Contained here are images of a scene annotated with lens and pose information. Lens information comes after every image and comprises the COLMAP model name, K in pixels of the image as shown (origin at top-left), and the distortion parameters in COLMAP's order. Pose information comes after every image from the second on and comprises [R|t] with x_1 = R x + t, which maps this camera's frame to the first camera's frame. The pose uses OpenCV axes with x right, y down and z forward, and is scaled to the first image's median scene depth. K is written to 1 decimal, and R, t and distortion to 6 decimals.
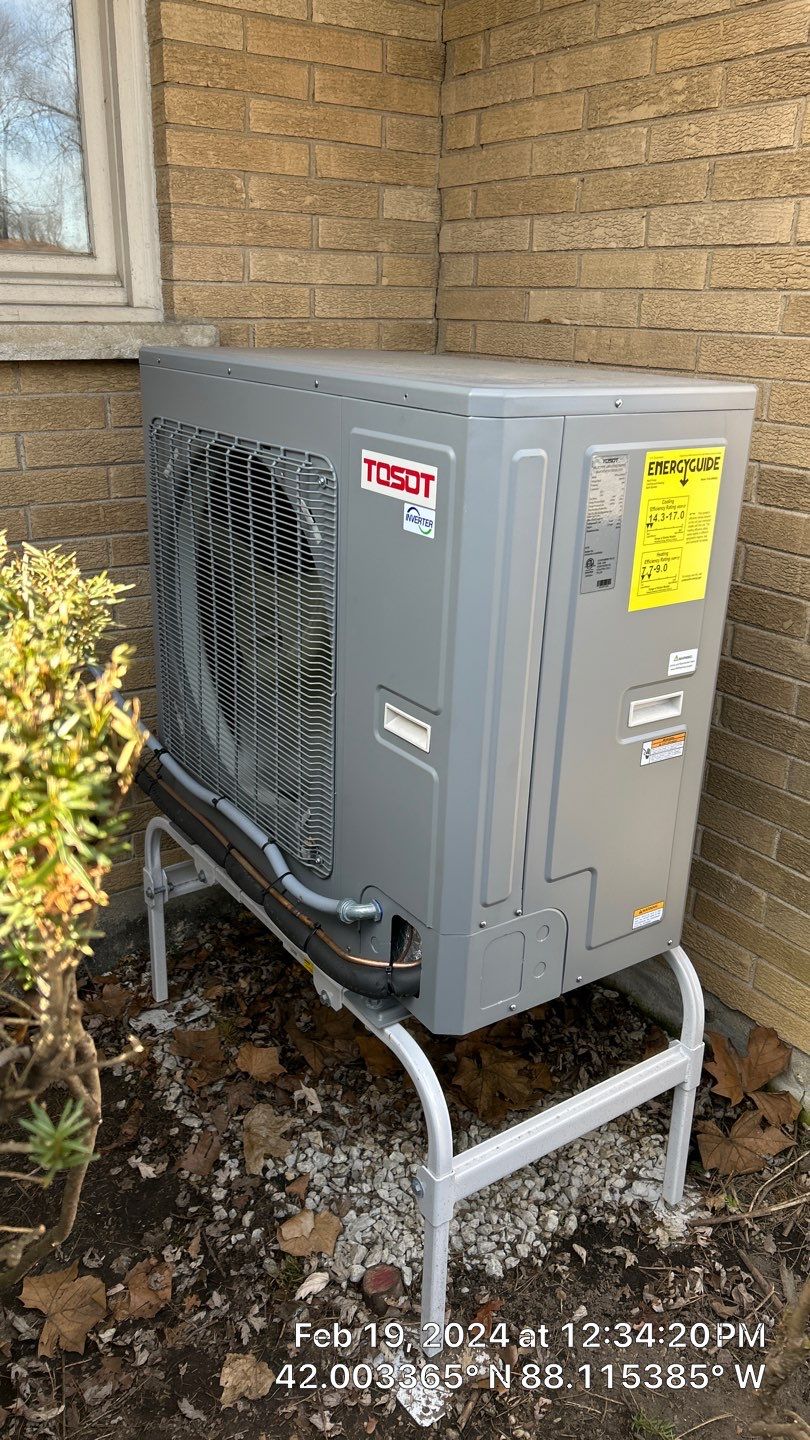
lens RADIAL K [[1122.7, 0, 395.1], [0, 1122.7, 749.3], [0, 0, 1]] dist [0.012231, -0.007186]
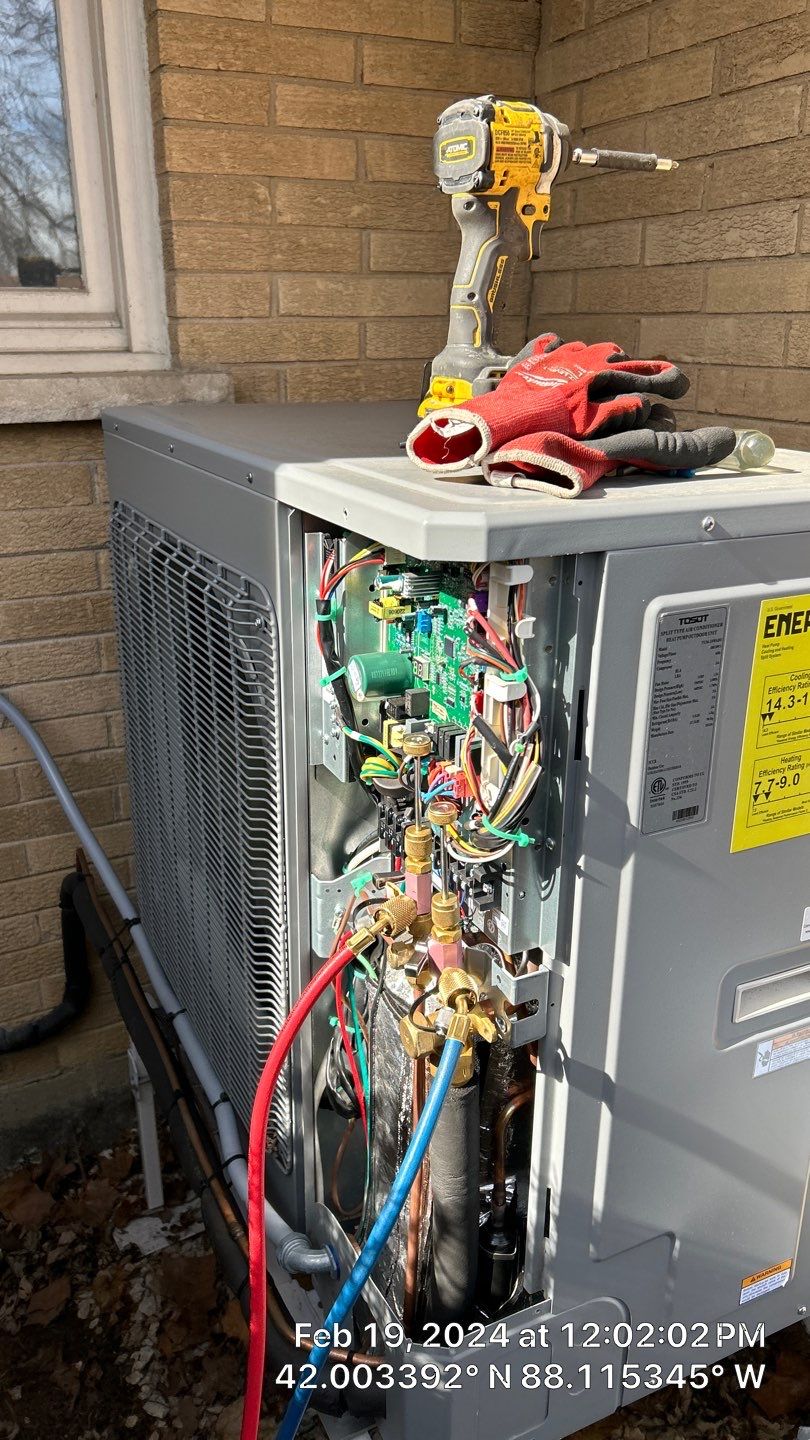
lens RADIAL K [[1122.7, 0, 395.1], [0, 1122.7, 749.3], [0, 0, 1]] dist [0.012231, -0.007186]
pose [[0.989371, 0.027450, -0.142802, 0.078251], [-0.029877, 0.999443, -0.014885, -0.111741], [0.142313, 0.018993, 0.989639, 0.257044]]
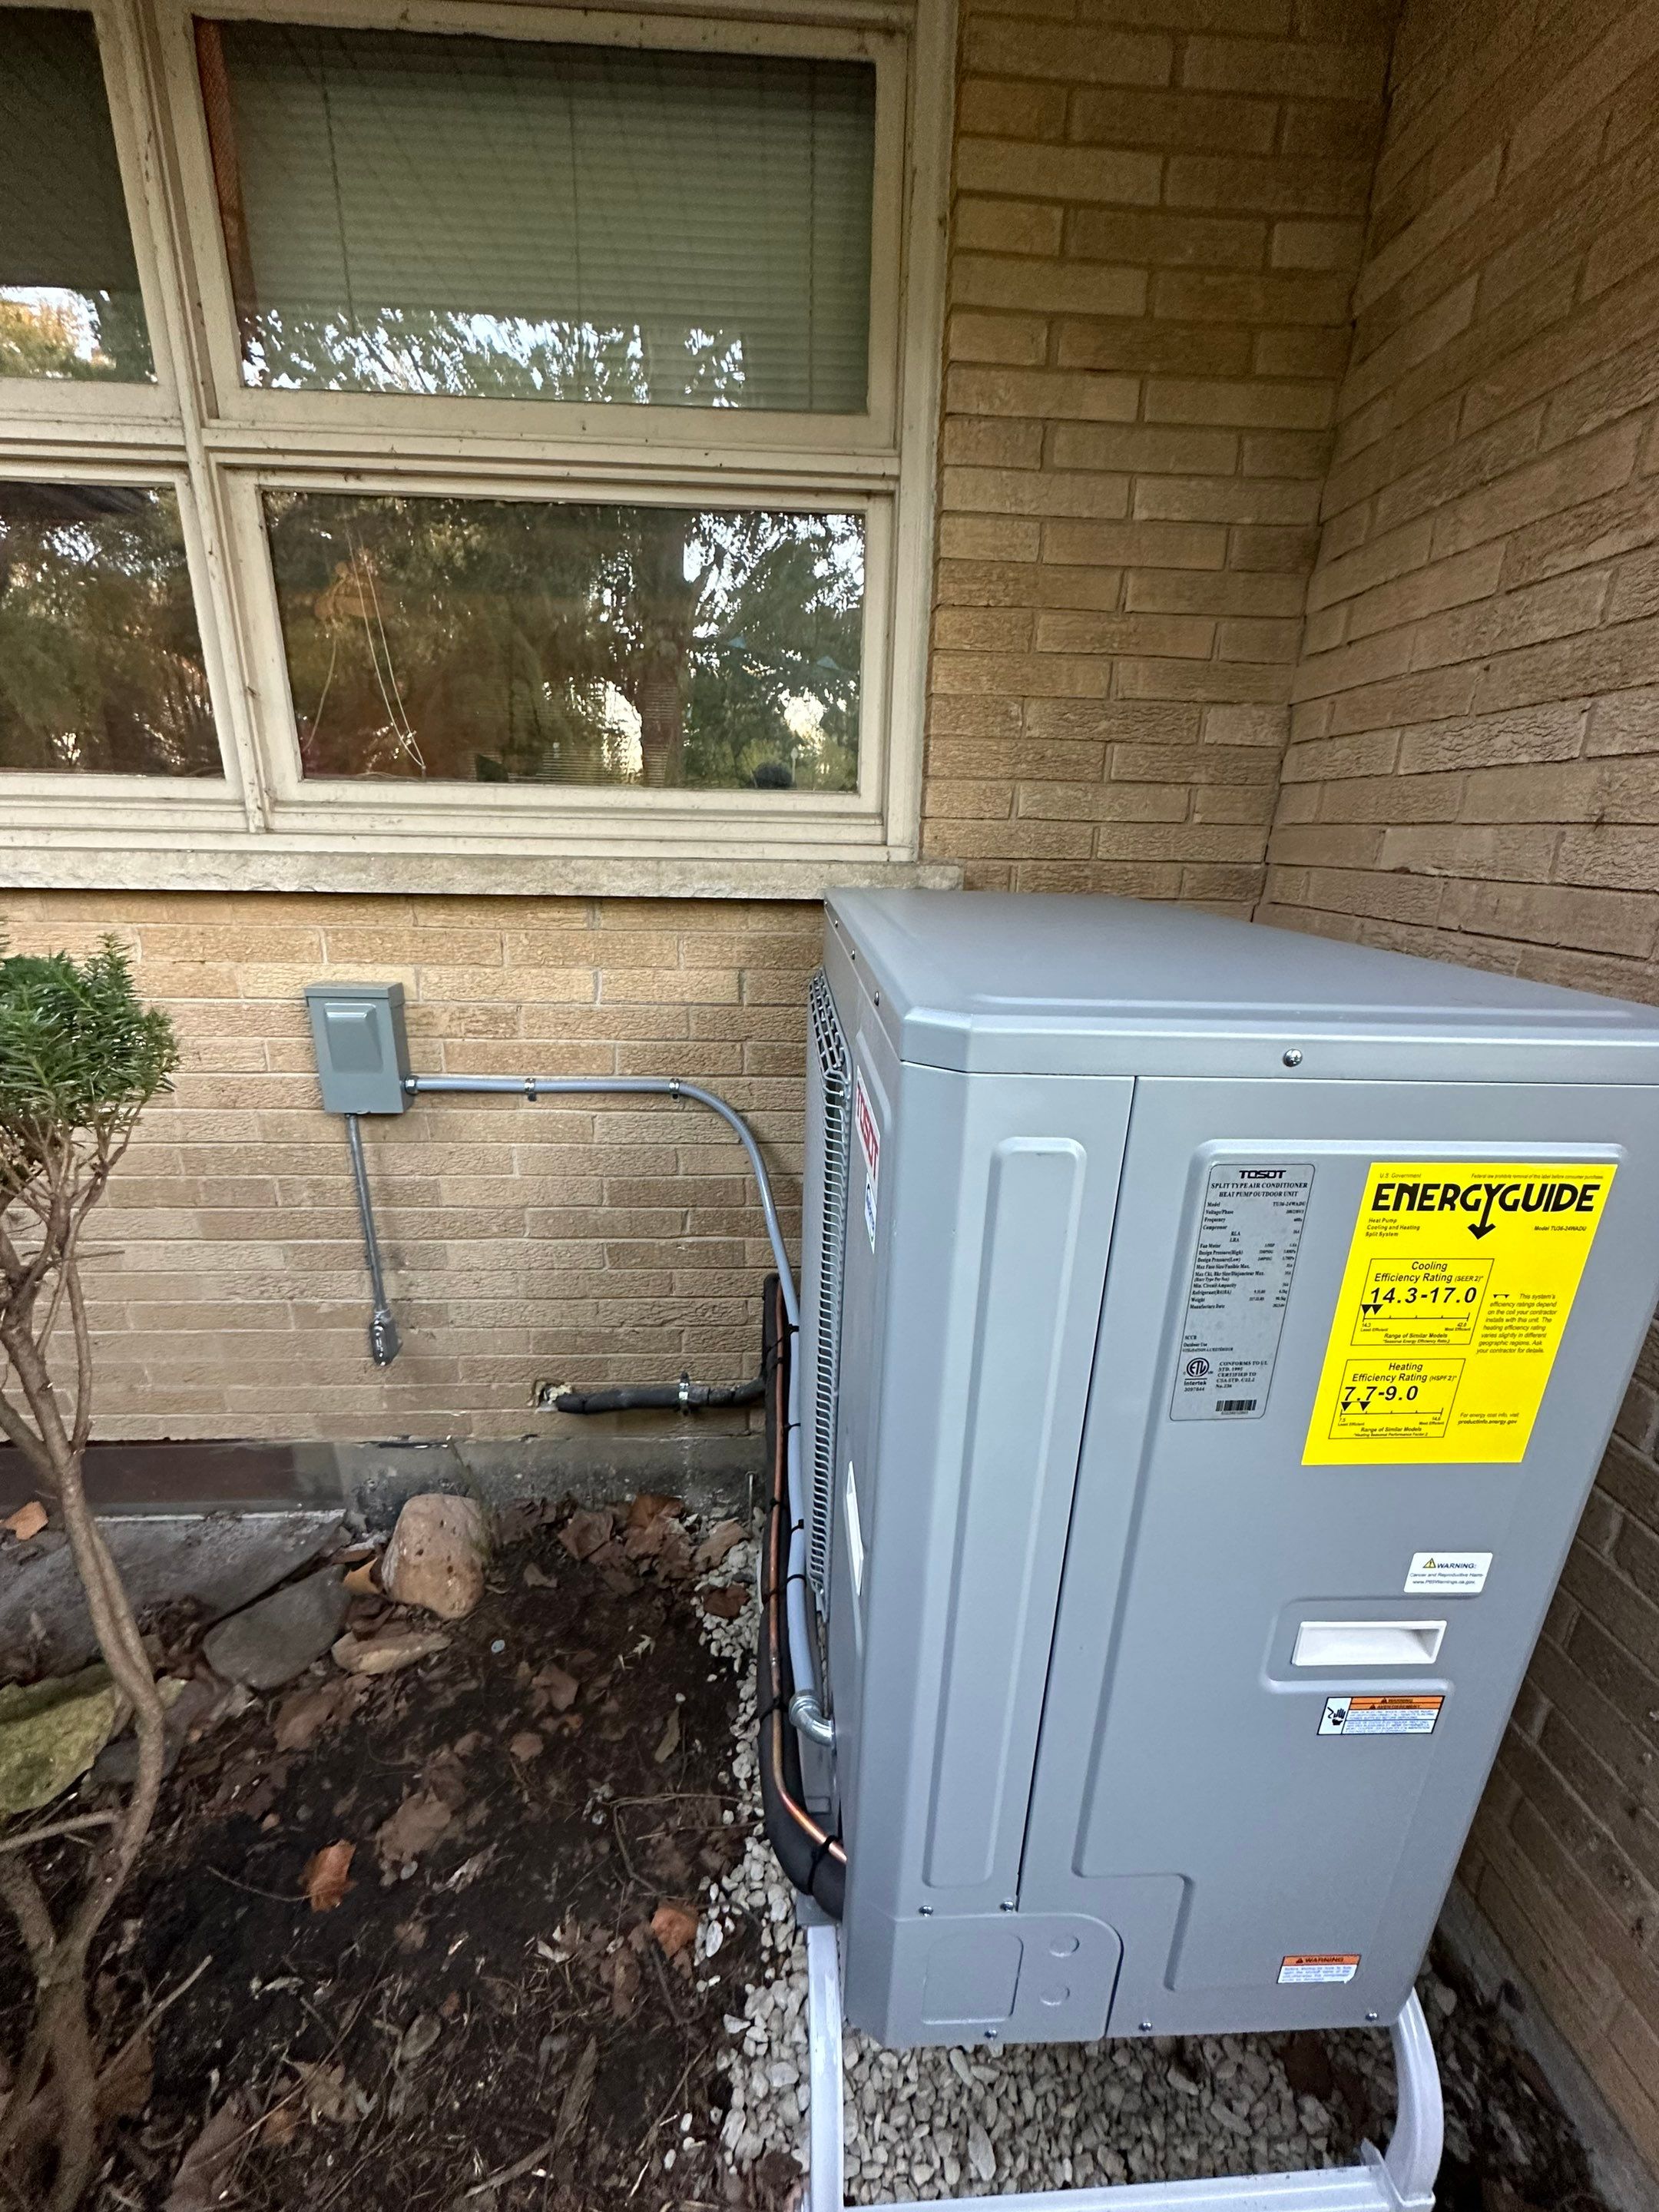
lens RADIAL K [[900.1, 0, 817.2], [0, 900.1, 1115.1], [0, 0, 1]] dist [-0.002354, 0.000664]
pose [[0.850730, 0.157638, -0.501407, 0.137382], [-0.199924, 0.979311, -0.031320, -0.146945], [0.486096, 0.126888, 0.864645, 0.374374]]
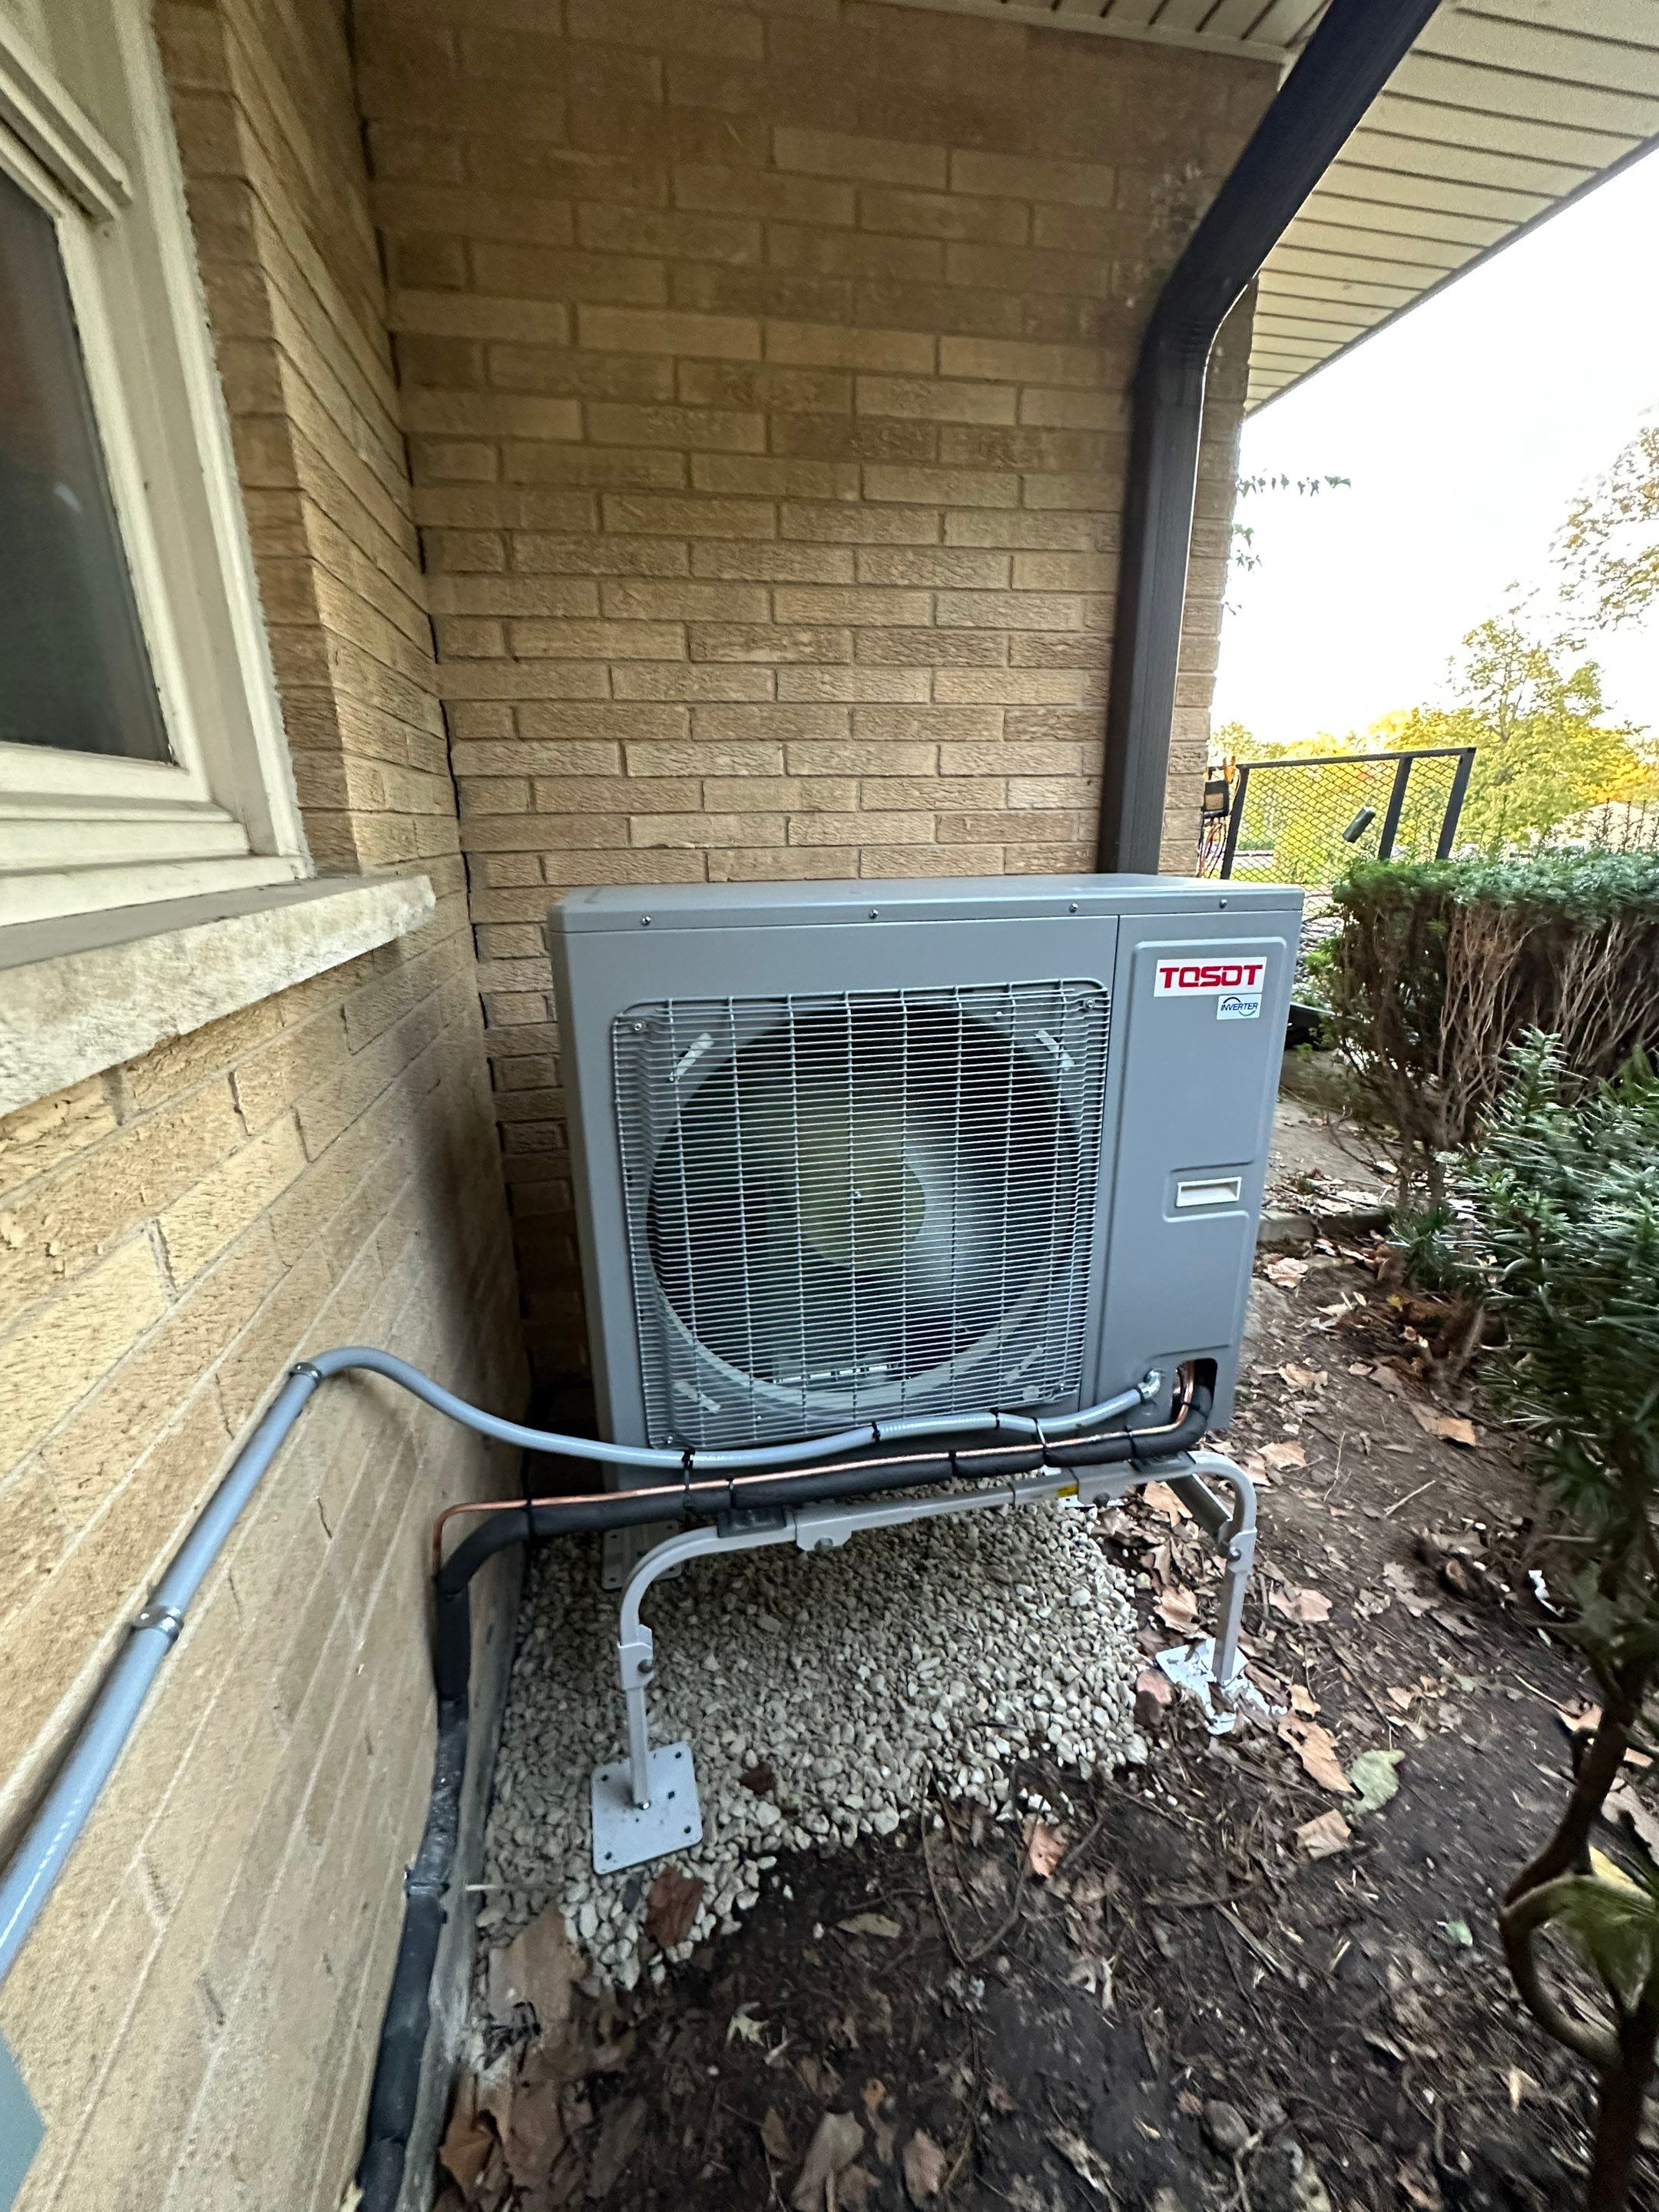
lens RADIAL K [[890.3, 0, 833.6], [0, 890.3, 1117.3], [0, 0, 1]] dist [-0.008934, -0.000179]
pose [[0.366169, -0.311917, 0.876714, -0.604724], [0.366777, 0.914255, 0.172084, -0.258947], [-0.855216, 0.258547, 0.449176, 0.622596]]
